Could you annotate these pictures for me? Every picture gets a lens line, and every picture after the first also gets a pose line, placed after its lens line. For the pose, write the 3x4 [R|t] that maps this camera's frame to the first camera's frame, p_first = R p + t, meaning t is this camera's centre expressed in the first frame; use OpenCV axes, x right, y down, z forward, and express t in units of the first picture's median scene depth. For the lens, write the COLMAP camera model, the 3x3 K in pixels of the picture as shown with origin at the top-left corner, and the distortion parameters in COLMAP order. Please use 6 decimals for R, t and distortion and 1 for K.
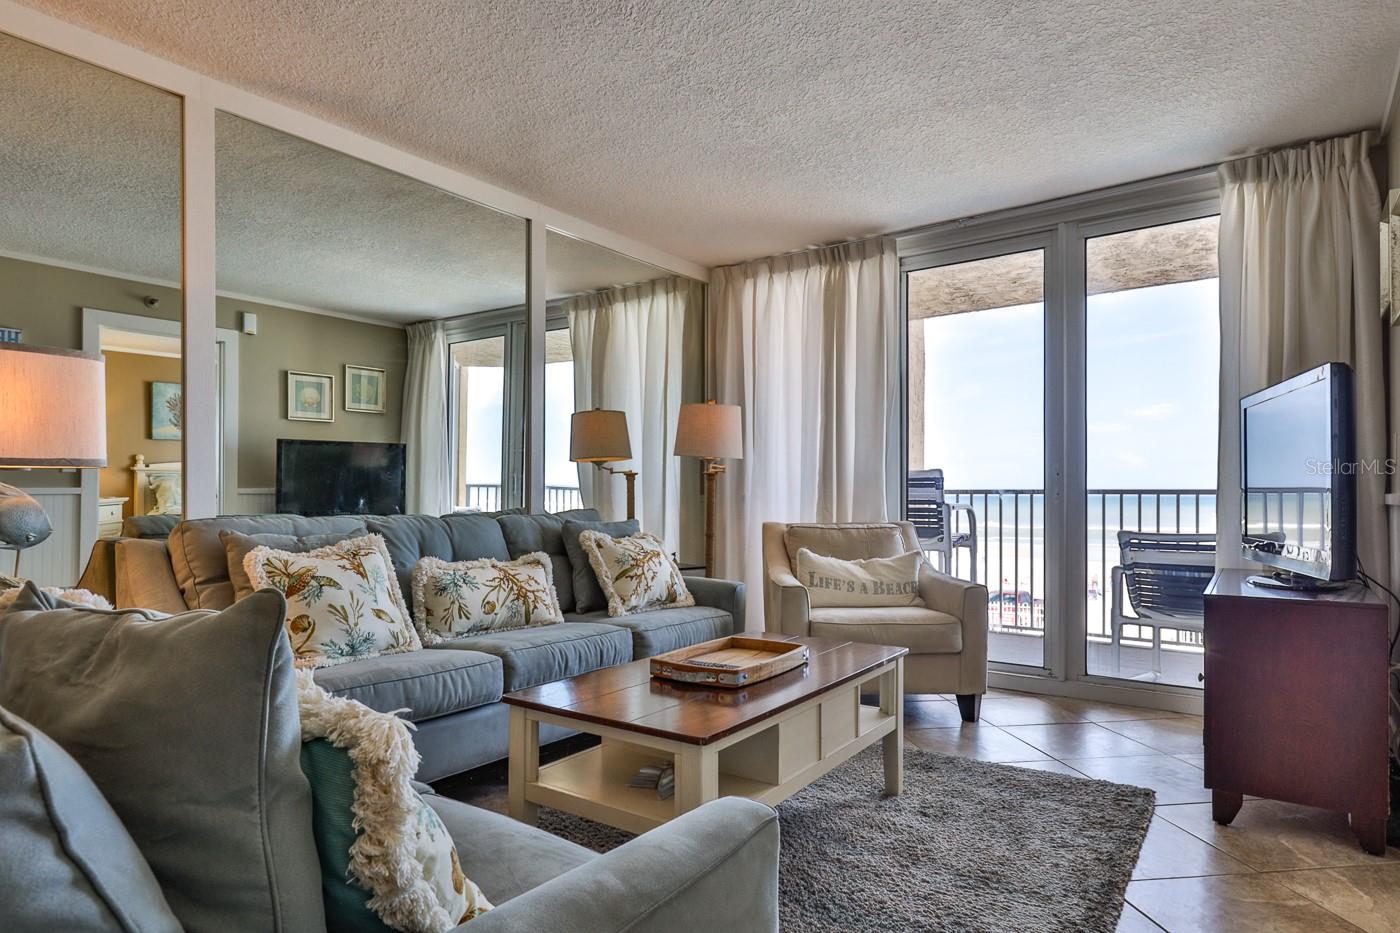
lens RADIAL K [[821.4, 0, 691.7], [0, 821.4, 488.3], [0, 0, 1]] dist [0.005611, -0.000350]
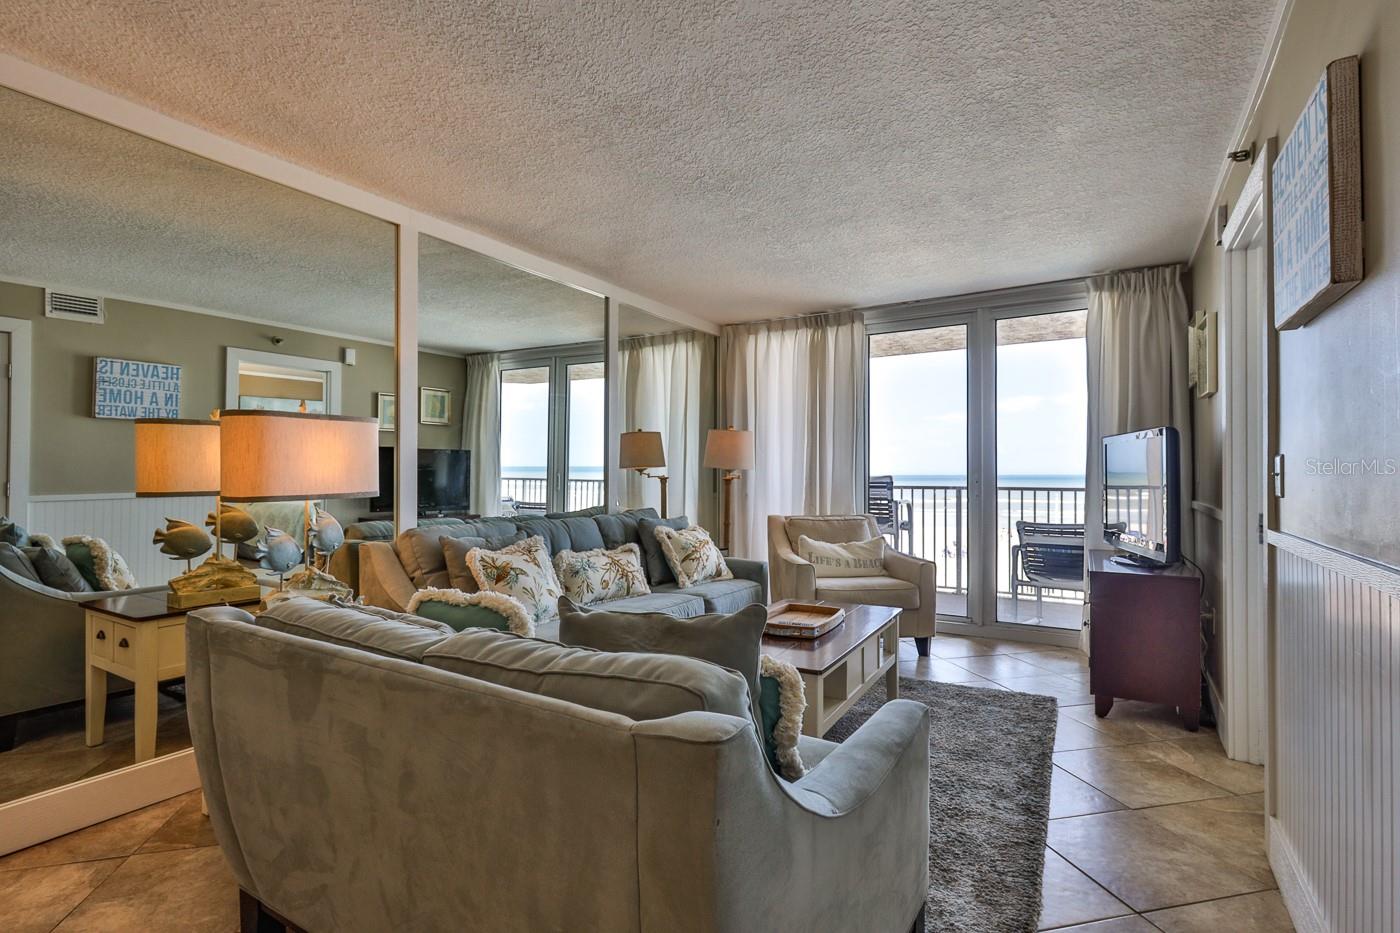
lens RADIAL K [[675.2, 0, 704.1], [0, 675.2, 466.8], [0, 0, 1]] dist [0.000886, 0.002446]
pose [[0.995642, -0.000582, 0.093252, -0.162783], [0.000915, 0.999993, -0.003535, -0.046543], [-0.093249, 0.003605, 0.995636, -0.152699]]
